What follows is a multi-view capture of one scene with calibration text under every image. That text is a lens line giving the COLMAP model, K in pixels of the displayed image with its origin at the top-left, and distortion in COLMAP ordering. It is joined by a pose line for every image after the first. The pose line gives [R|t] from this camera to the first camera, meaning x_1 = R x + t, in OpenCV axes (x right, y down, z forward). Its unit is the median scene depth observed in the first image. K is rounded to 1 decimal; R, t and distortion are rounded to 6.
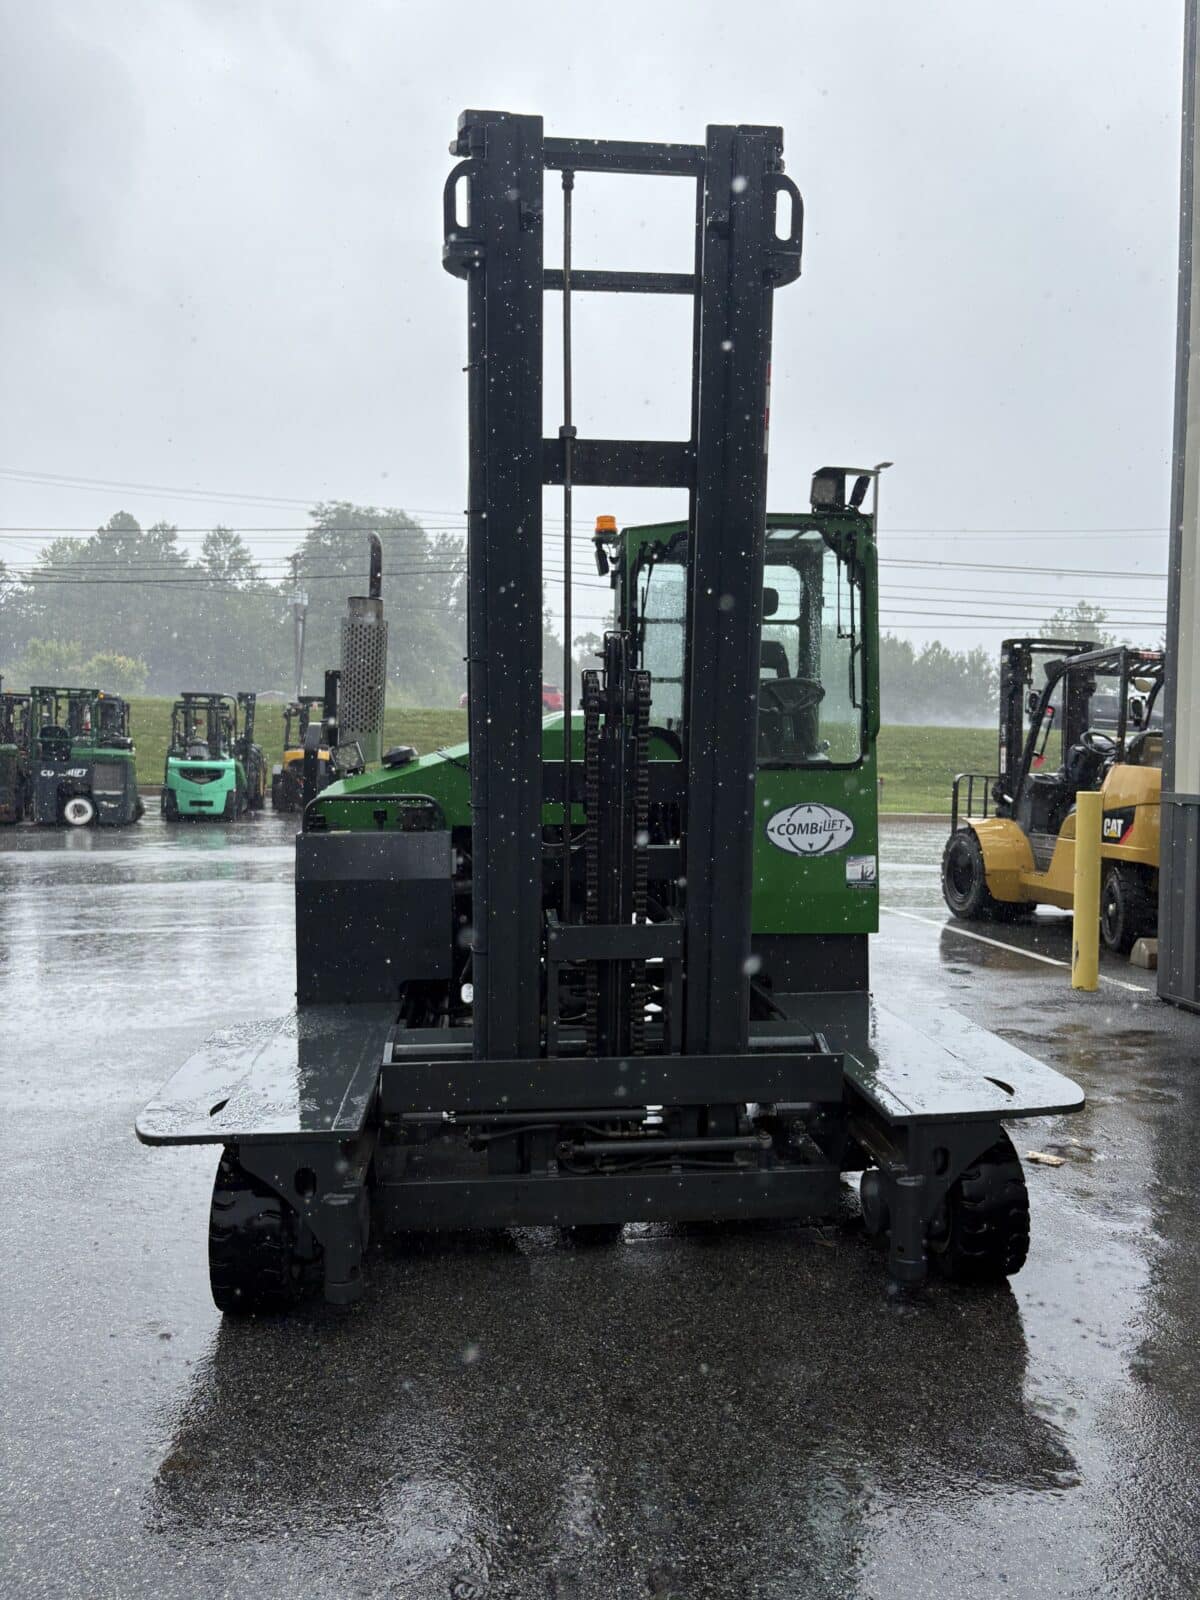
lens RADIAL K [[1186.5, 0, 590.5], [0, 1186.5, 797.9], [0, 0, 1]] dist [0.011958, -0.003867]
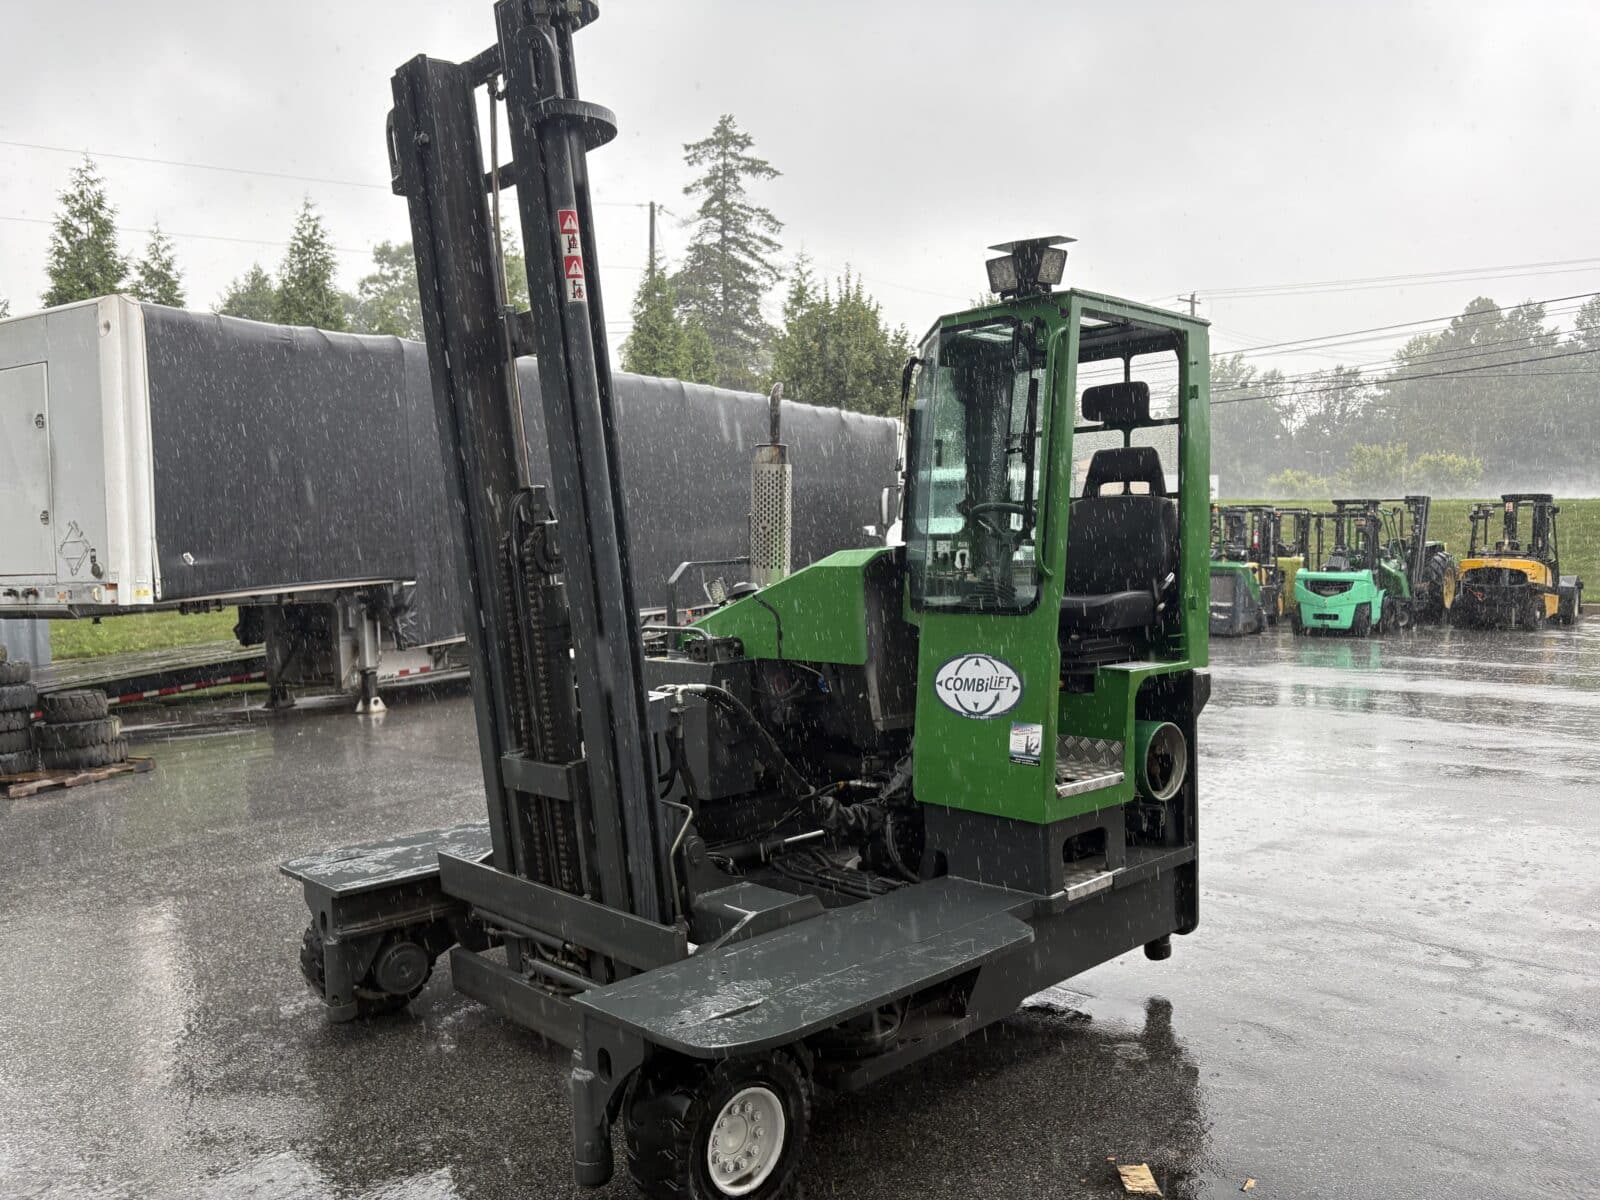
lens RADIAL K [[1186.5, 0, 791.2], [0, 1186.5, 604.0], [0, 0, 1]] dist [0.011958, -0.003867]
pose [[0.623673, 0.018014, -0.781478, 0.629034], [-0.017368, 0.999807, 0.009186, -0.030142], [0.781492, 0.007844, 0.623866, 0.318765]]
